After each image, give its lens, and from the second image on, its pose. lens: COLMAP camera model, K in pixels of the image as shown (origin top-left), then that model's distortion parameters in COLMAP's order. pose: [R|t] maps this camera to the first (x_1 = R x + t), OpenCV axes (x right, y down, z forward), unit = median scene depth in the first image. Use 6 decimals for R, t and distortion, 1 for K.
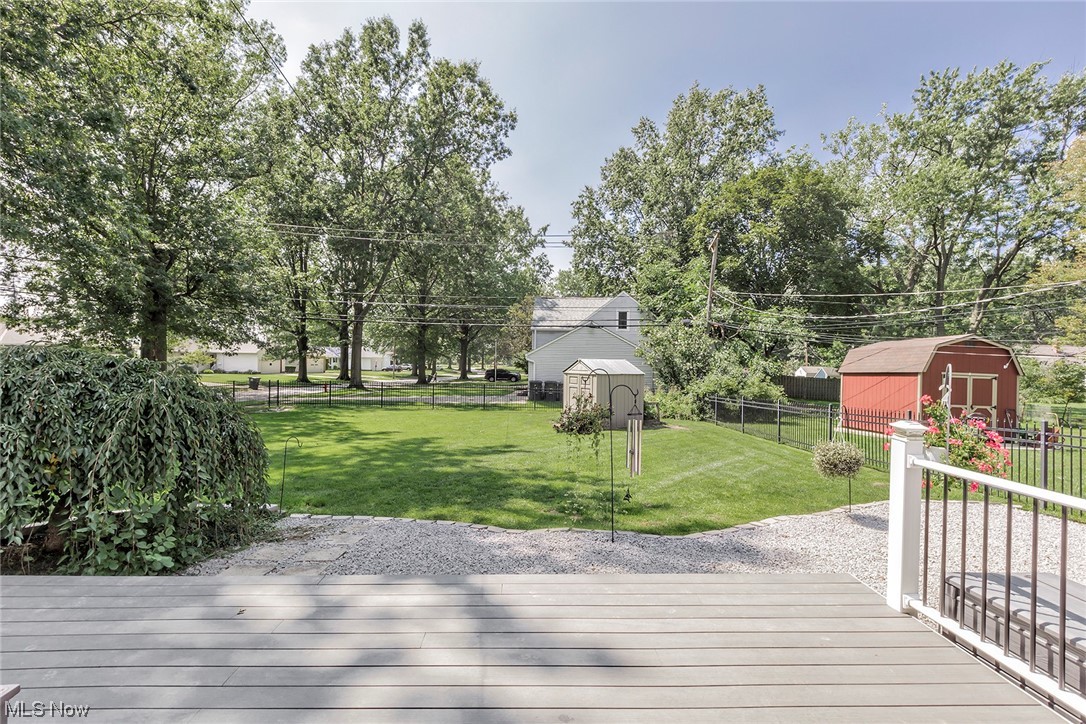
lens RADIAL K [[505.9, 0, 582.5], [0, 505.9, 400.1], [0, 0, 1]] dist [-0.031270, -0.000435]
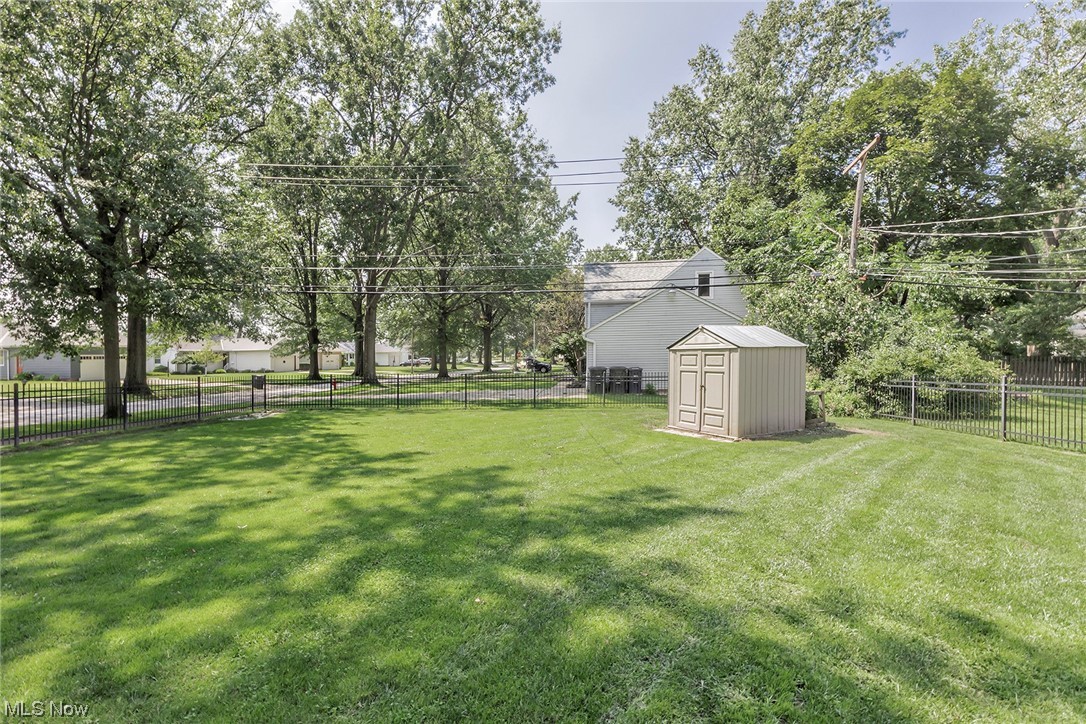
lens RADIAL K [[505.9, 0, 540.9], [0, 505.9, 361.1], [0, 0, 1]] dist [-0.031270, -0.000435]
pose [[0.993930, -0.032551, -0.105090, -0.073223], [0.025989, 0.997661, -0.063220, -0.001469], [0.106902, 0.060105, 0.992451, 0.185700]]
